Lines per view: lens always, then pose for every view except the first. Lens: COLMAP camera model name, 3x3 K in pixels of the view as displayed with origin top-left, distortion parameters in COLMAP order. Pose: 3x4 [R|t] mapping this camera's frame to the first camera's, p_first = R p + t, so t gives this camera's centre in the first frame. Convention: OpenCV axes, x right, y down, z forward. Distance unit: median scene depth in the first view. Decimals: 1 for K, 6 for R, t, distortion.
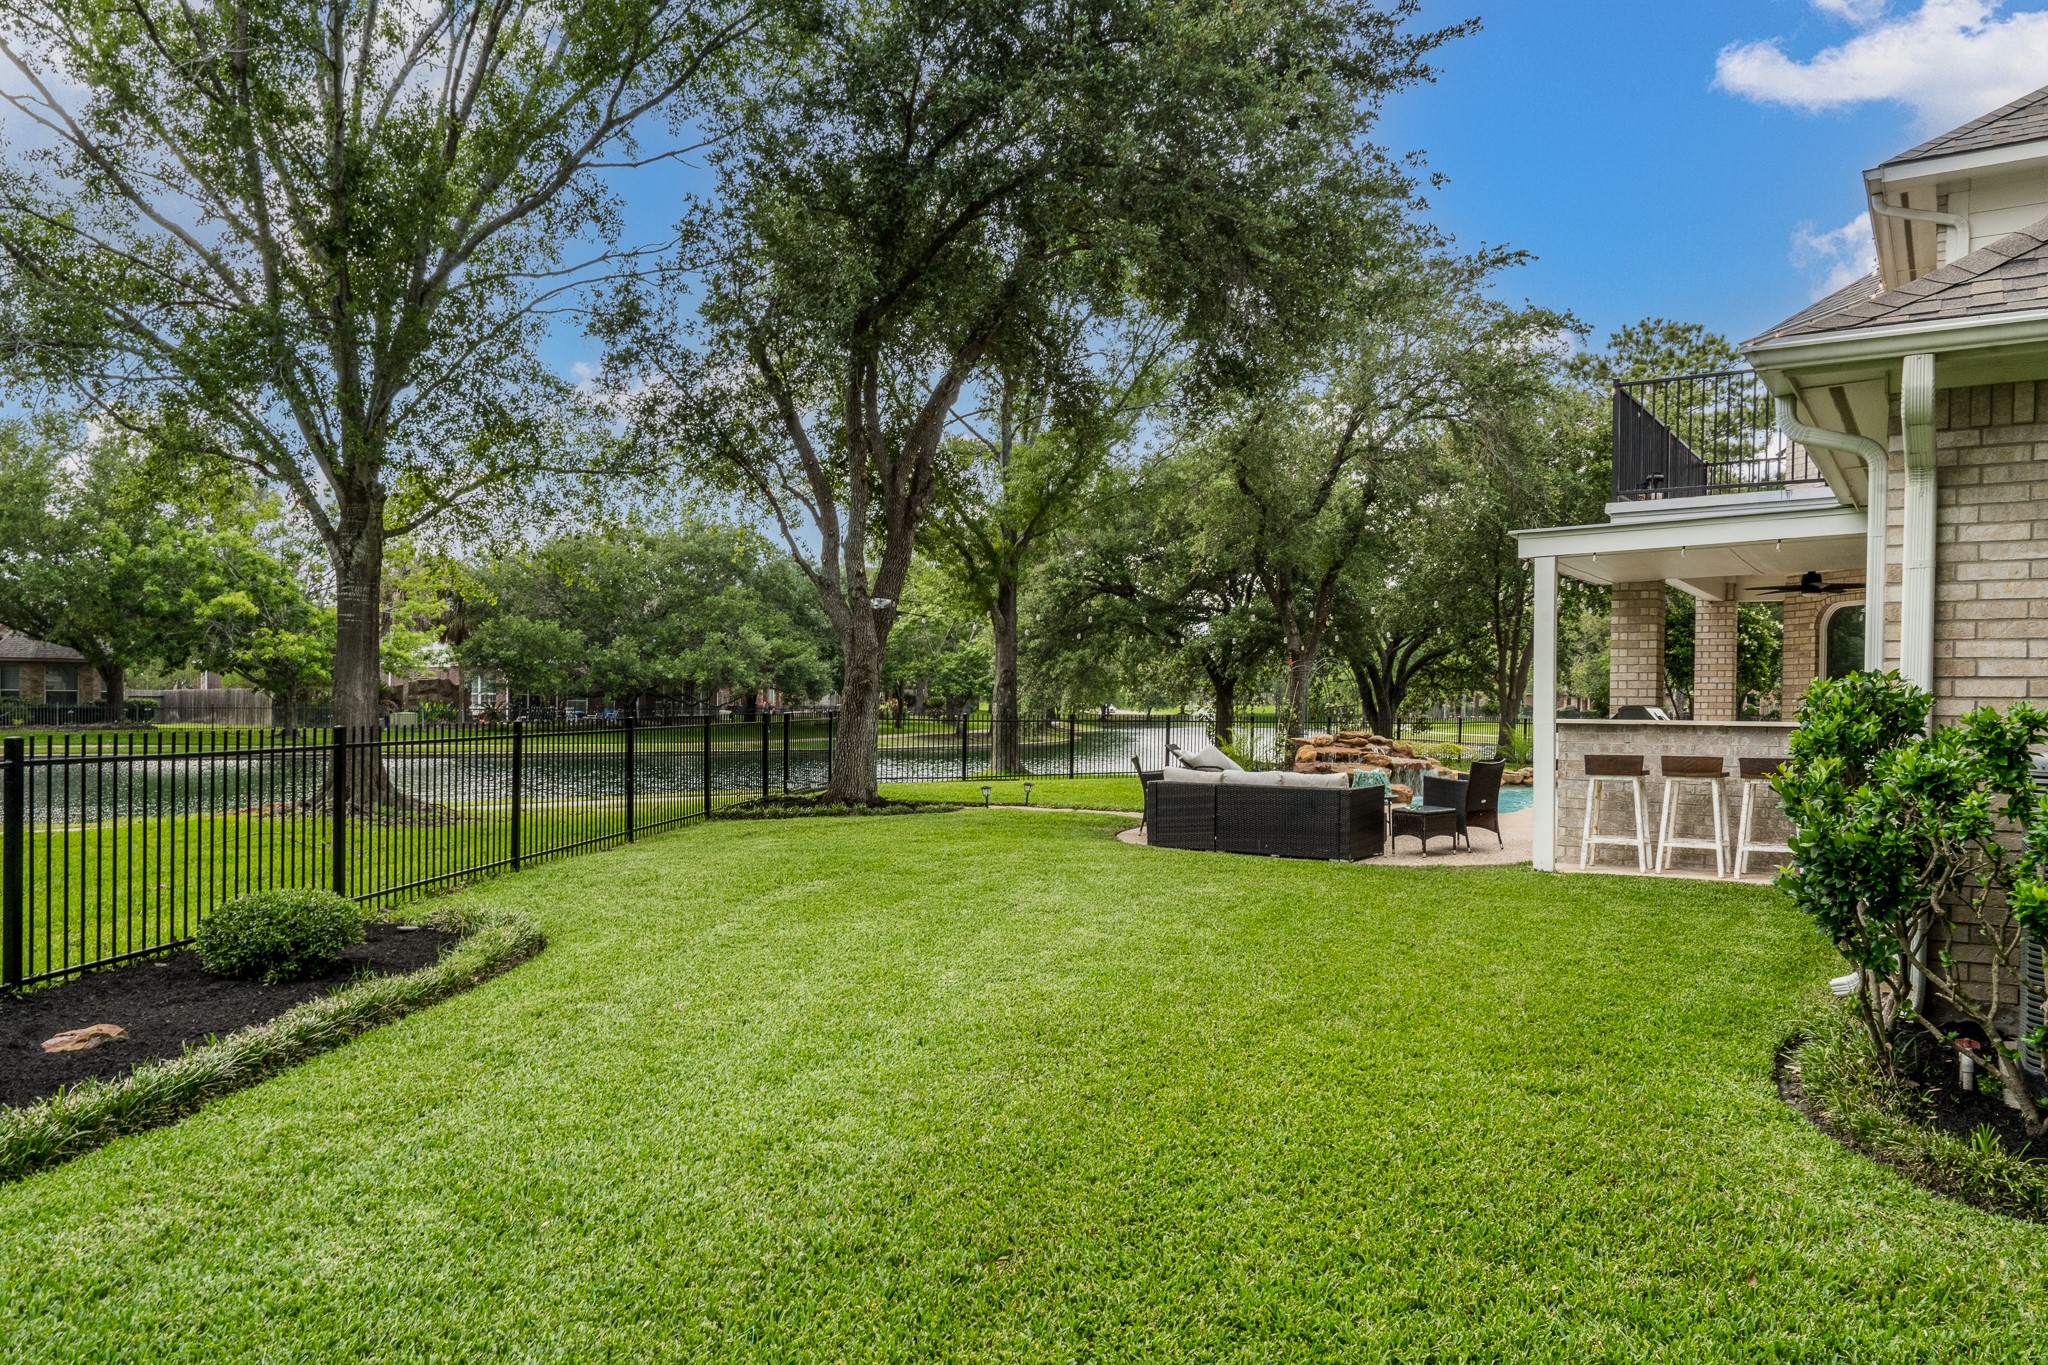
lens RADIAL K [[1488.3, 0, 959.3], [0, 1488.3, 709.5], [0, 0, 1]] dist [-0.000626, -0.000084]
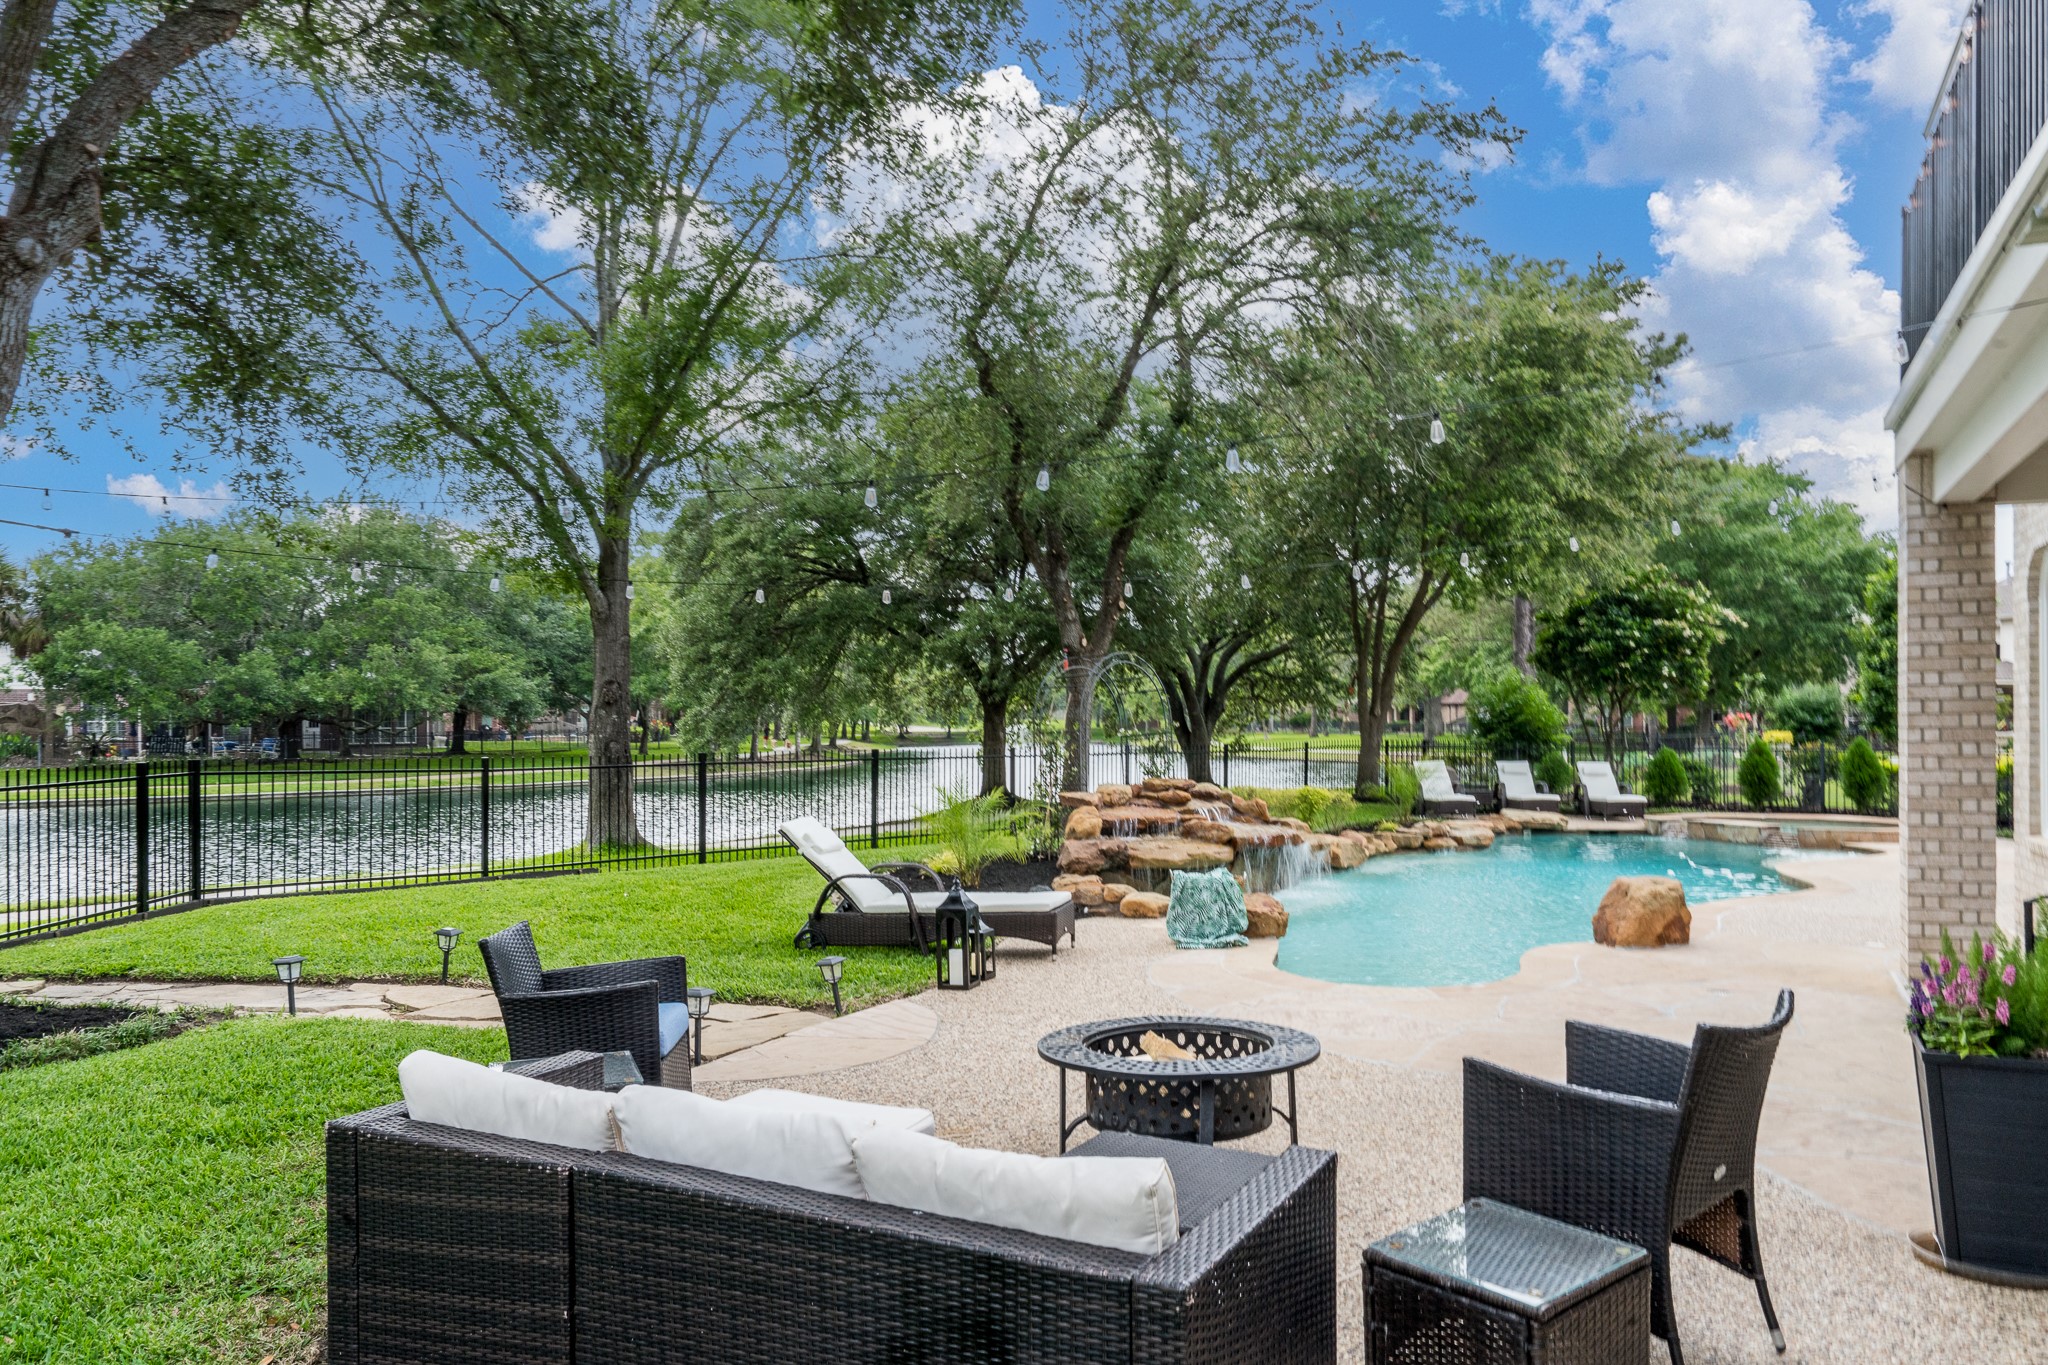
lens RADIAL K [[1406.3, 0, 1024.0], [0, 1406.3, 682.5], [0, 0, 1]] dist [0.266826, 0.000101]
pose [[0.986513, -0.011266, 0.163293, 0.070243], [0.016148, 0.999460, -0.028600, -0.004229], [-0.162883, 0.030851, 0.986163, 0.269865]]
